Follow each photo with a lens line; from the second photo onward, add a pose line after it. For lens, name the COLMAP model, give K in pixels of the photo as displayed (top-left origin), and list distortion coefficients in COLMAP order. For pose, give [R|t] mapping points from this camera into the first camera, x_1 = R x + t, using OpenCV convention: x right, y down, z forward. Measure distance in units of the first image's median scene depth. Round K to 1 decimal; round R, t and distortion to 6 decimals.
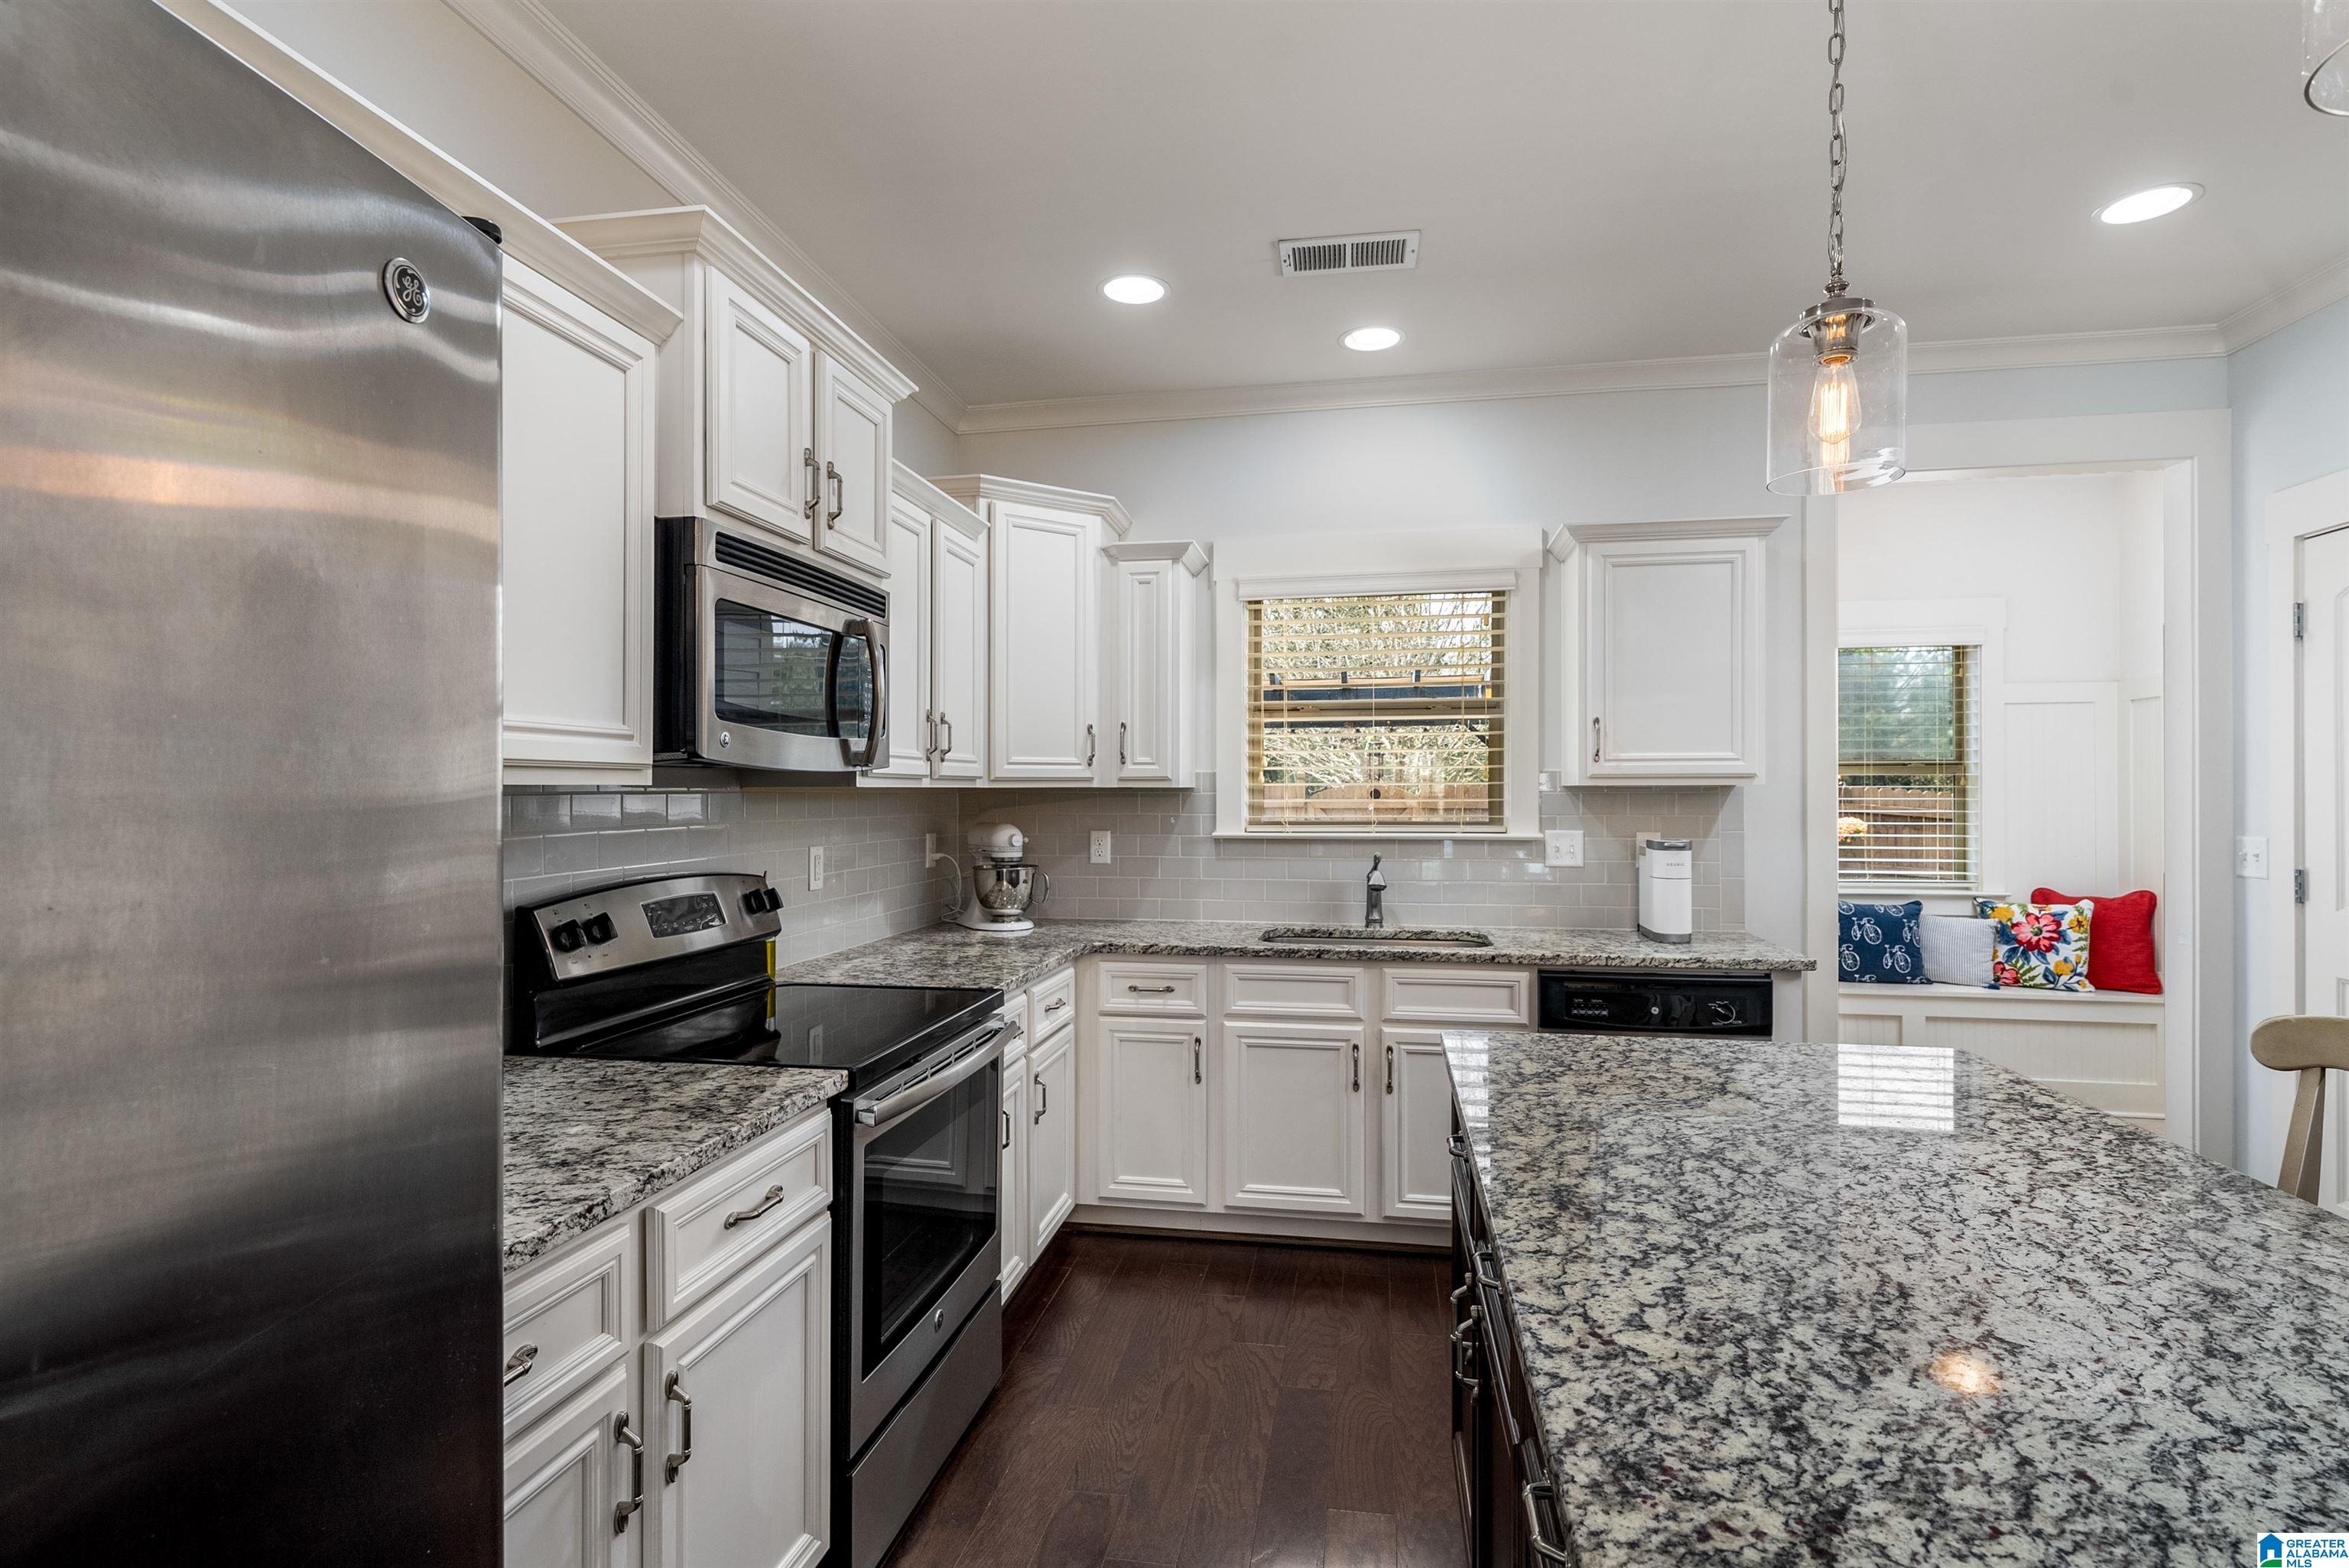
lens RADIAL K [[1161.8, 0, 1211.7], [0, 1161.8, 790.6], [0, 0, 1]] dist [0.001676, 0.000055]
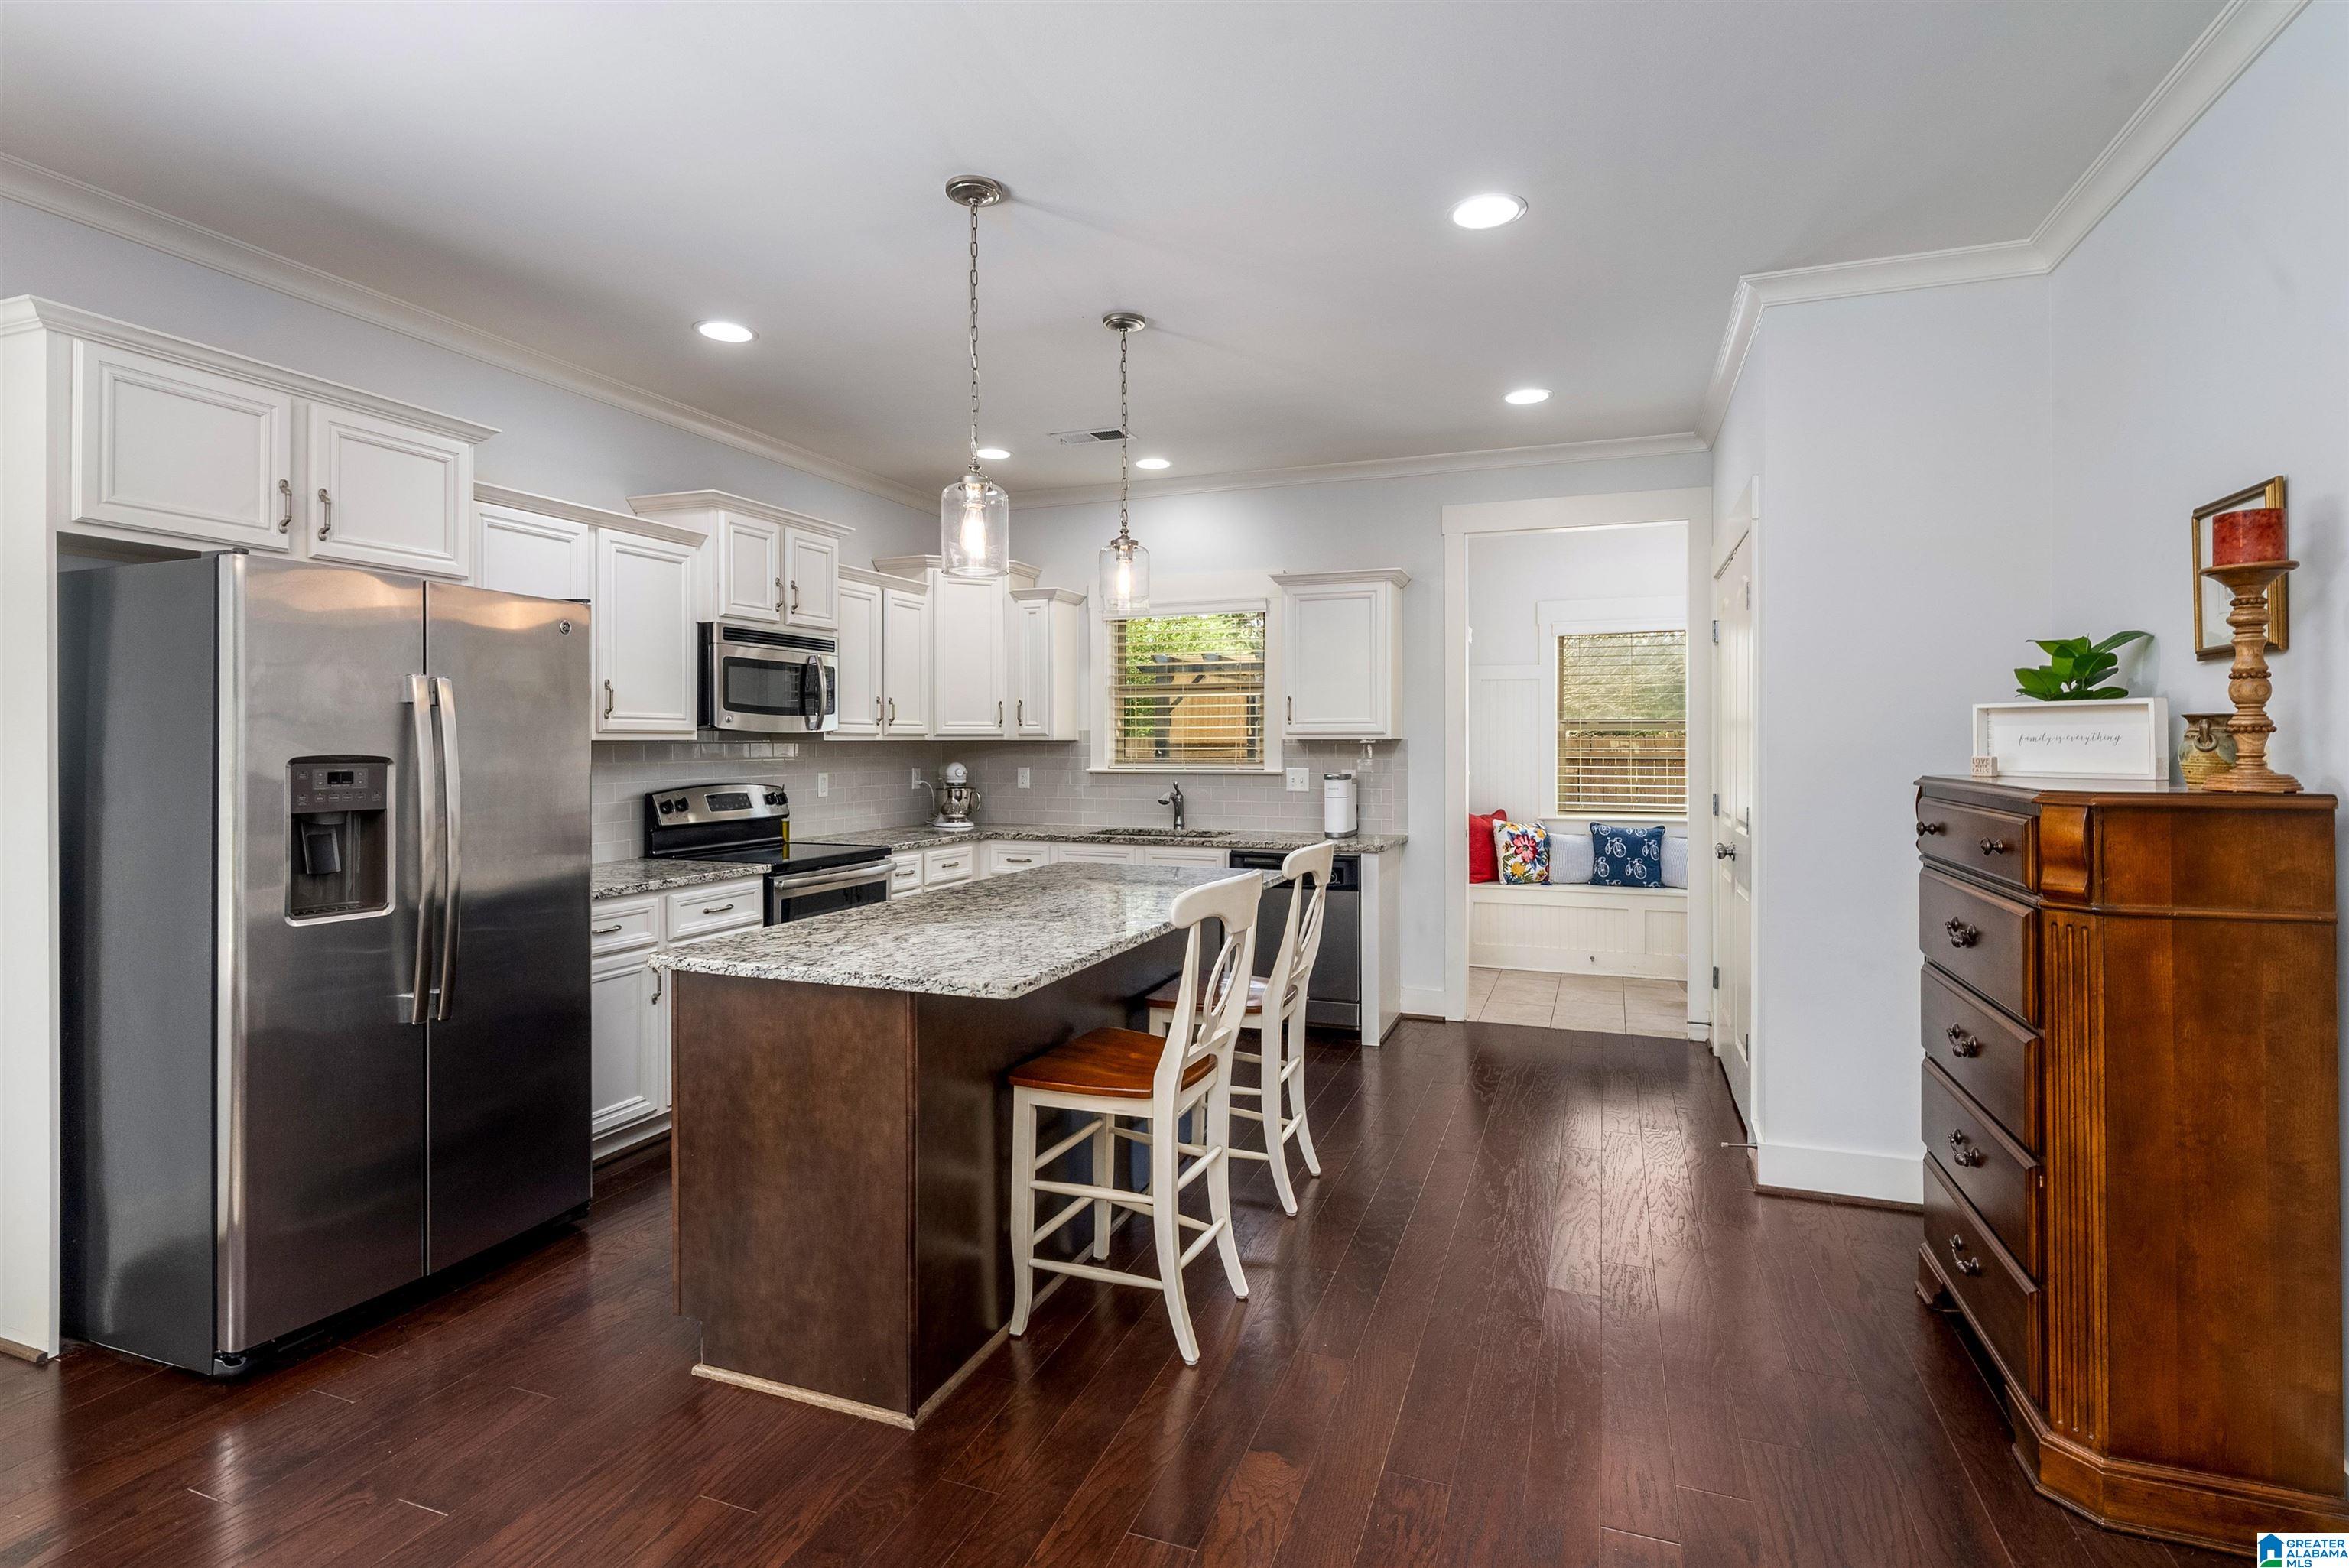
lens RADIAL K [[1136.2, 0, 1178.9], [0, 1136.2, 739.2], [0, 0, 1]] dist [0.000989, -0.000408]
pose [[0.979960, -0.000296, -0.199193, 0.457707], [-0.000022, 0.999999, -0.001597, -0.001130], [0.199194, 0.001570, 0.979959, -0.511957]]
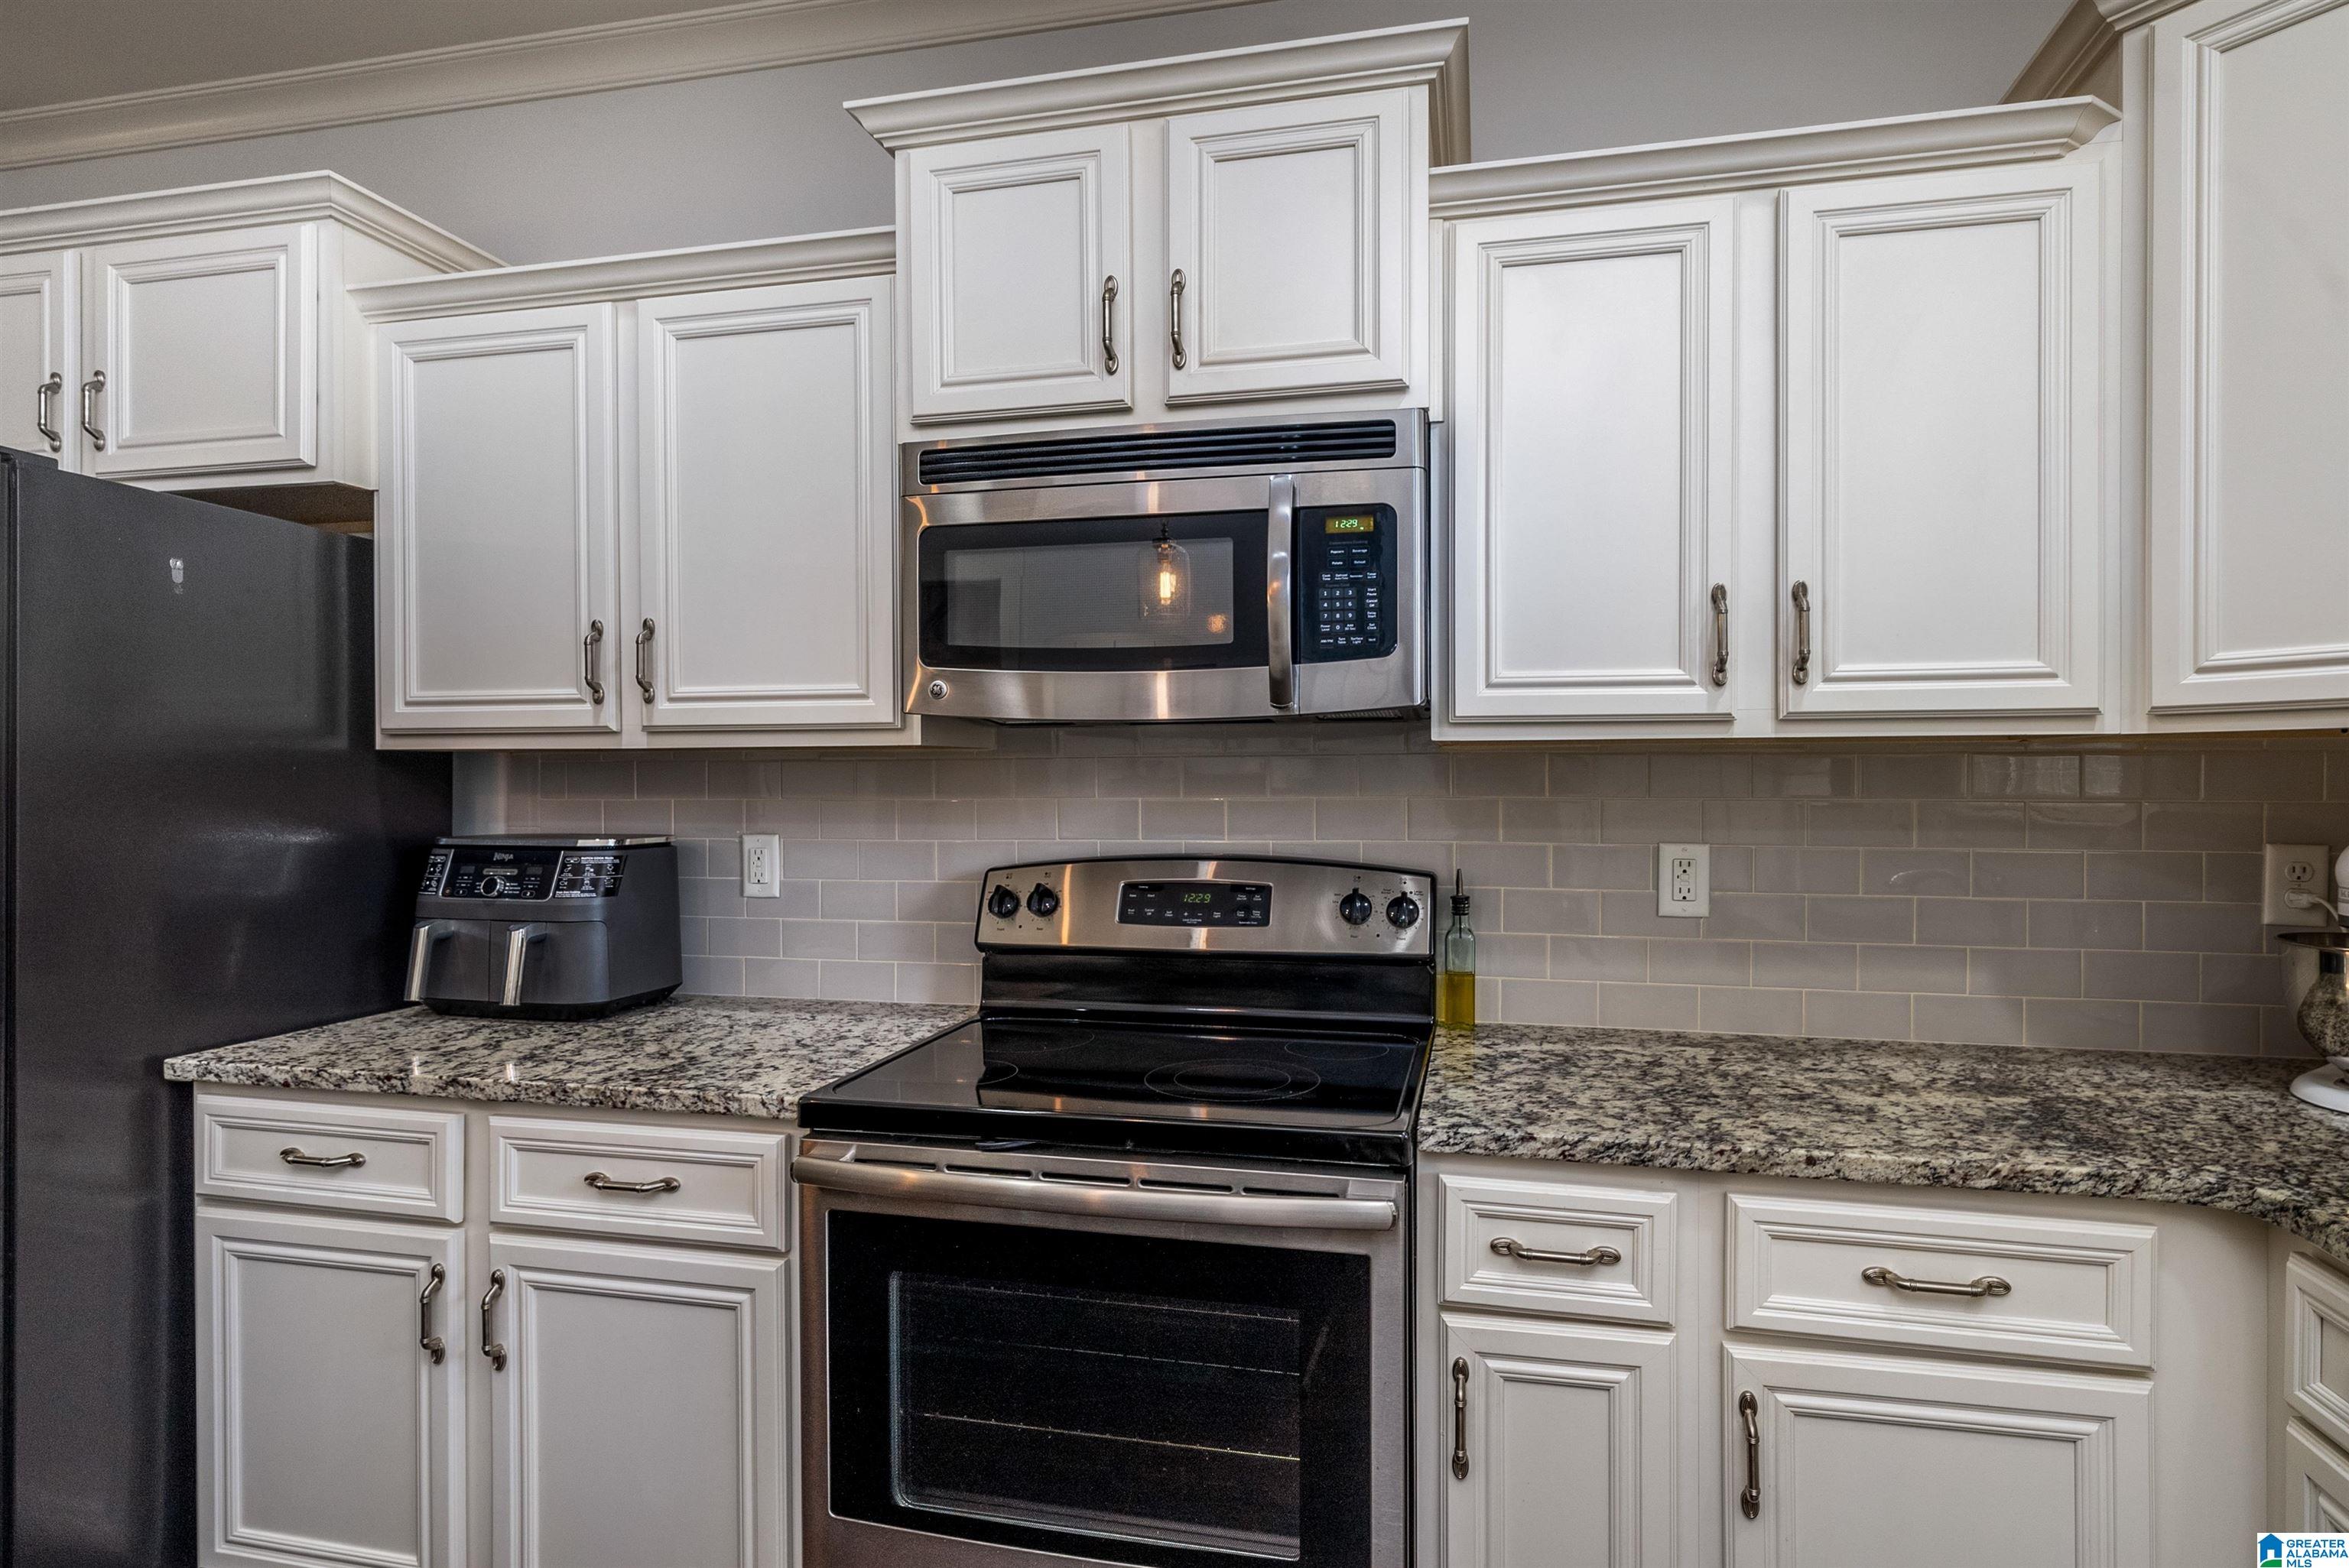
lens RADIAL K [[1207.3, 0, 1174.5], [0, 1207.3, 784.0], [0, 0, 1]] dist [0.001759, -0.000411]
pose [[-0.067409, 0.001788, -0.997724, 0.242421], [0.002726, 0.999995, 0.001608, 0.013308], [0.997722, -0.002612, -0.067413, 0.652298]]
